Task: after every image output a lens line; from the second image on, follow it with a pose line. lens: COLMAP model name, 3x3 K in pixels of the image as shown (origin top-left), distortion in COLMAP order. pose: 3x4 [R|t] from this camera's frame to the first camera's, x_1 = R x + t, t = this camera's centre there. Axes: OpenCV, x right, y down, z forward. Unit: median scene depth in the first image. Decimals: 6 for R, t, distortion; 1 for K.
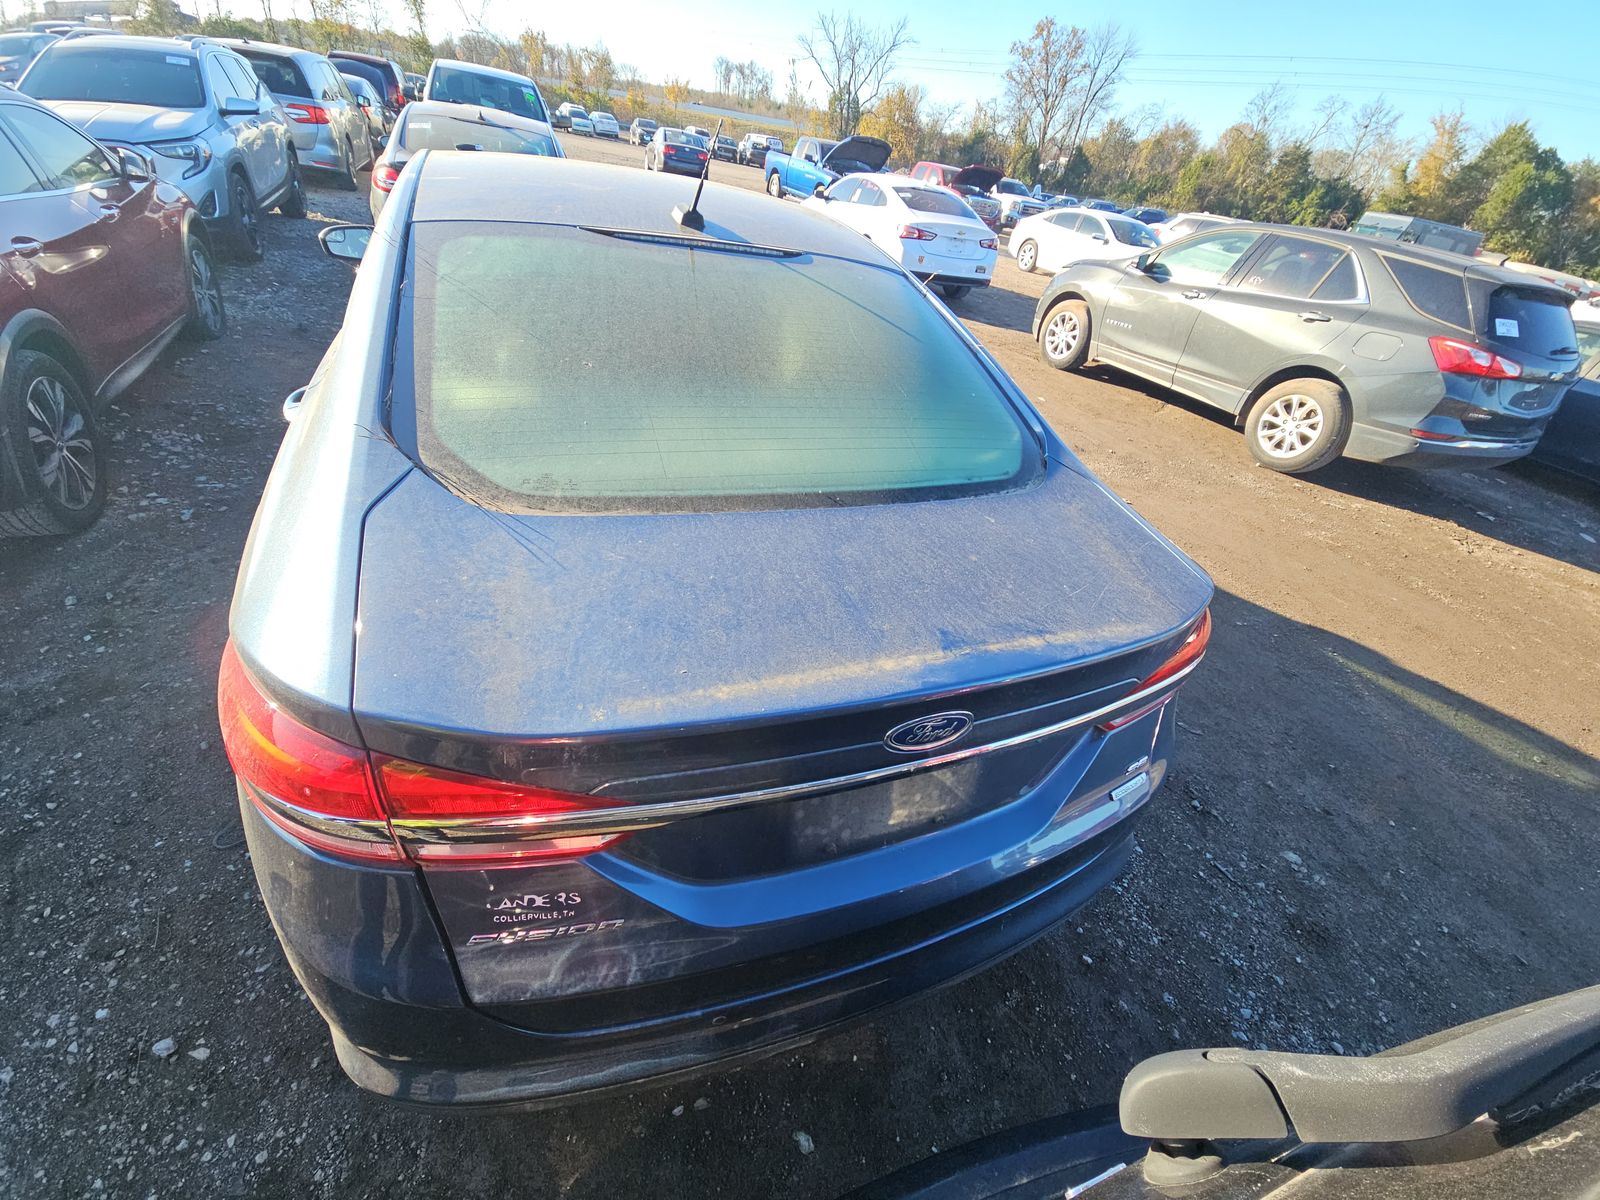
lens RADIAL K [[653.1, 0, 800.0], [0, 653.1, 600.0], [0, 0, 1]] dist [0.001666, 0.000000]
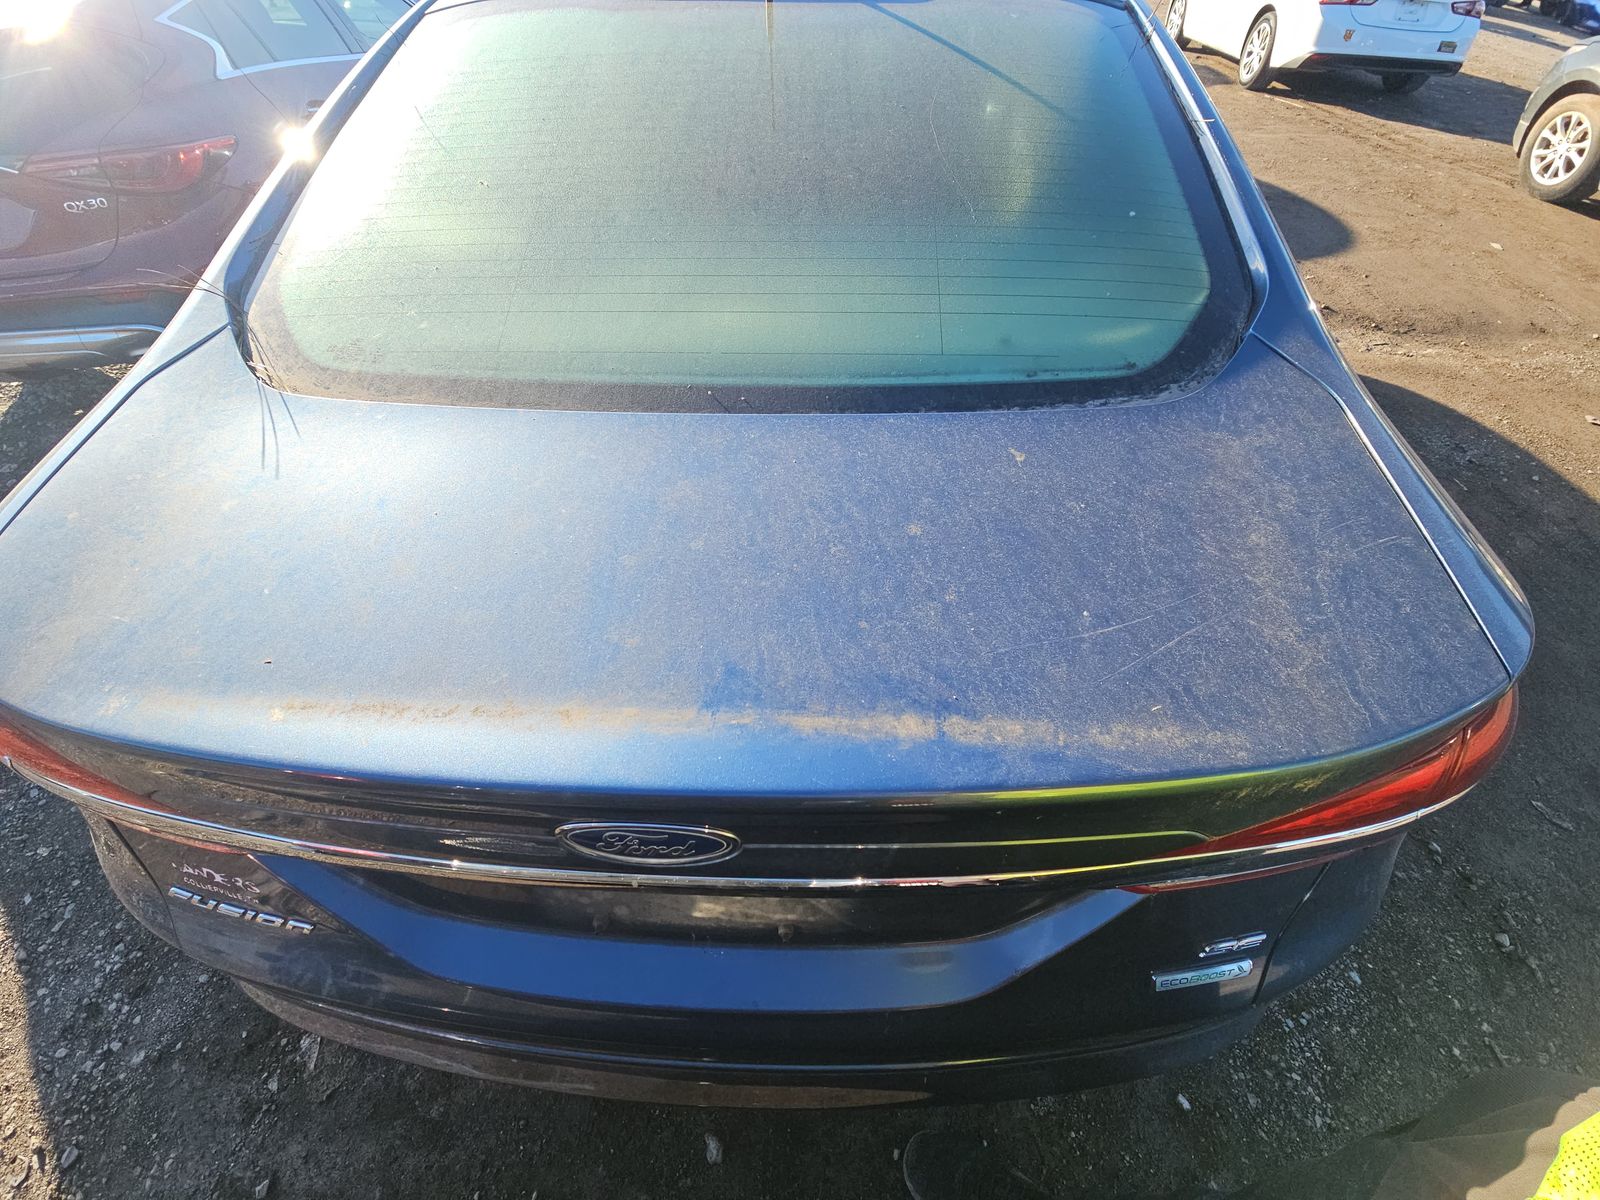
lens RADIAL K [[646.8, 0, 800.0], [0, 646.8, 600.0], [0, 0, 1]] dist [0.030803, -0.022804]
pose [[0.898659, 0.191046, -0.394859, 0.196611], [-0.114870, 0.971255, 0.208493, -0.053146], [0.423340, -0.142007, 0.894772, 0.228409]]
